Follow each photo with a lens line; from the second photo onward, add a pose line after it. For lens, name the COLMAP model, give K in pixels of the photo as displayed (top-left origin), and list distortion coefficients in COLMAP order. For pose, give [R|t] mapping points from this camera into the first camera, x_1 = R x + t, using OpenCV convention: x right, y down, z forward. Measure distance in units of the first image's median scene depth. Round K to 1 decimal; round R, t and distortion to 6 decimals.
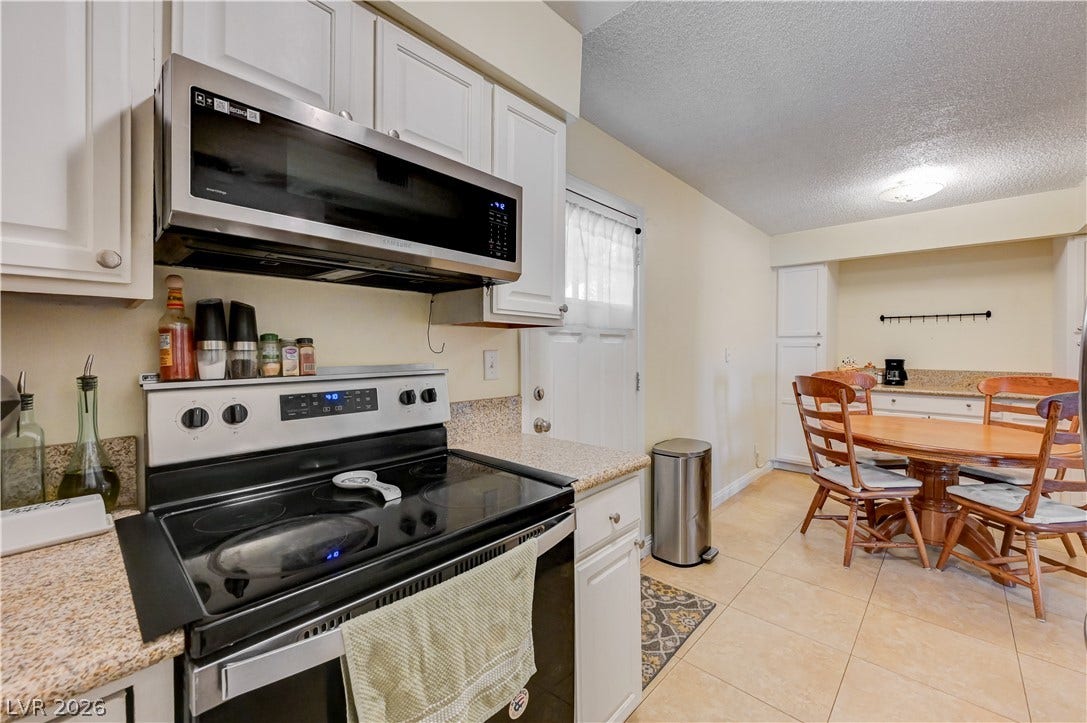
lens RADIAL K [[432.6, 0, 553.4], [0, 432.6, 350.2], [0, 0, 1]] dist [0.001110, -0.000435]
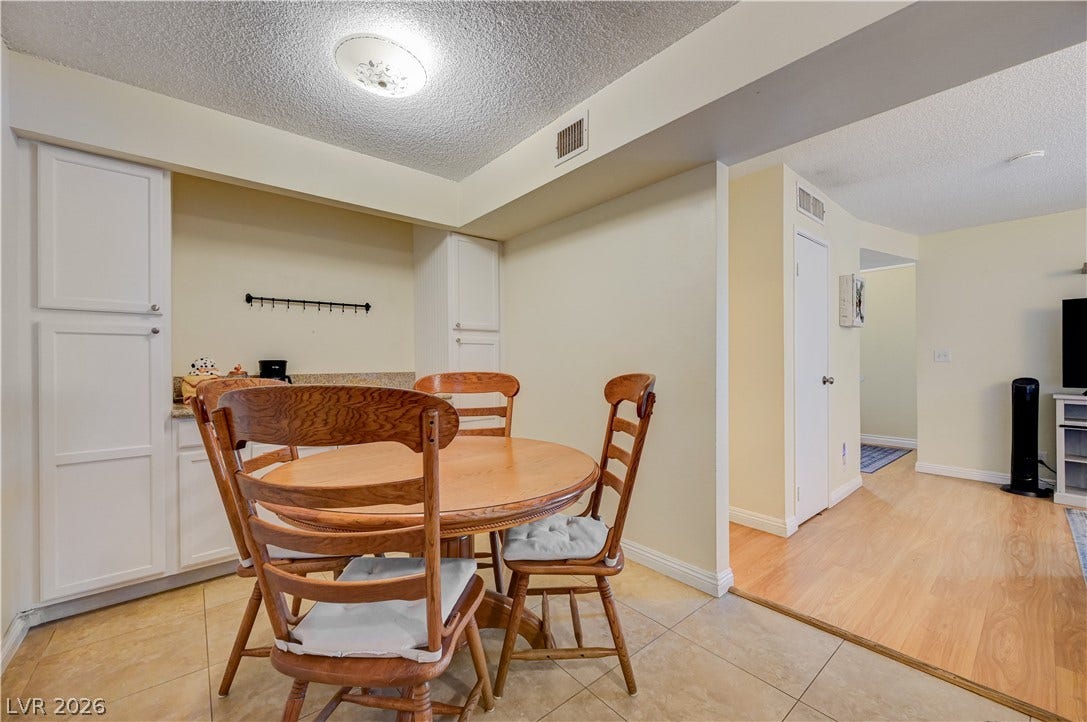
lens RADIAL K [[432.6, 0, 549.9], [0, 432.6, 362.8], [0, 0, 1]] dist [0.001110, -0.000435]
pose [[0.128749, -0.005837, 0.991660, 0.191020], [0.013145, 0.999905, 0.004179, 0.028788], [-0.991590, 0.012498, 0.128813, 0.517009]]
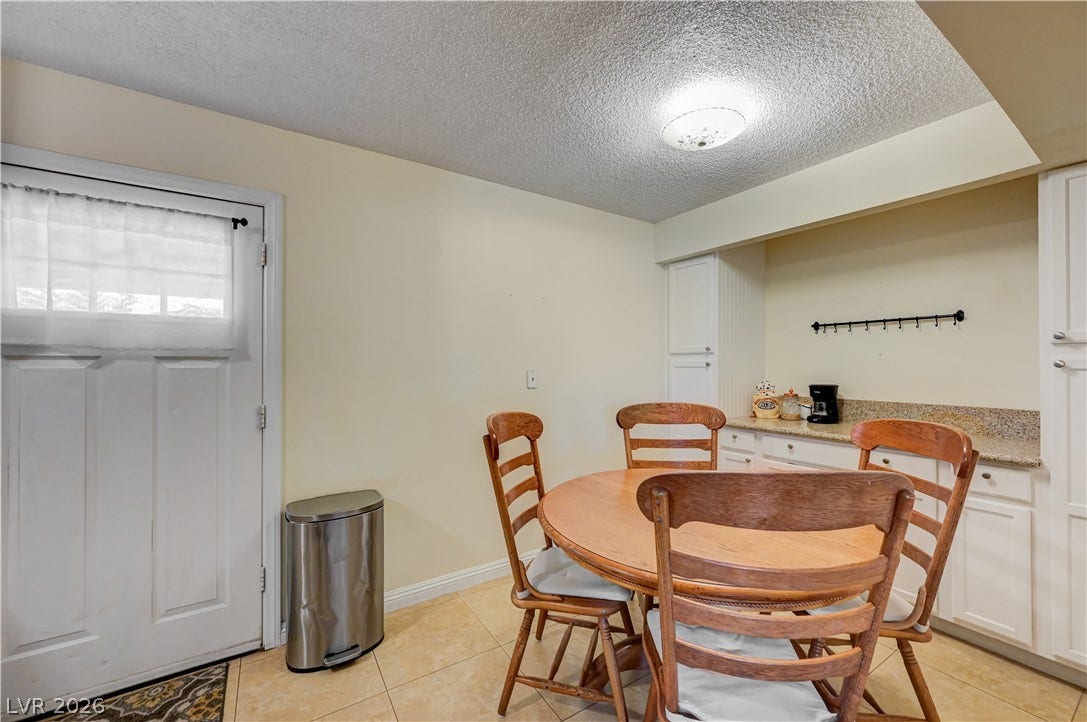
lens RADIAL K [[432.6, 0, 551.0], [0, 432.6, 363.6], [0, 0, 1]] dist [0.001110, -0.000435]
pose [[0.971931, -0.004514, -0.235222, 0.556998], [0.002700, 0.999964, -0.008035, -0.009608], [0.235250, 0.007175, 0.971908, 0.236785]]
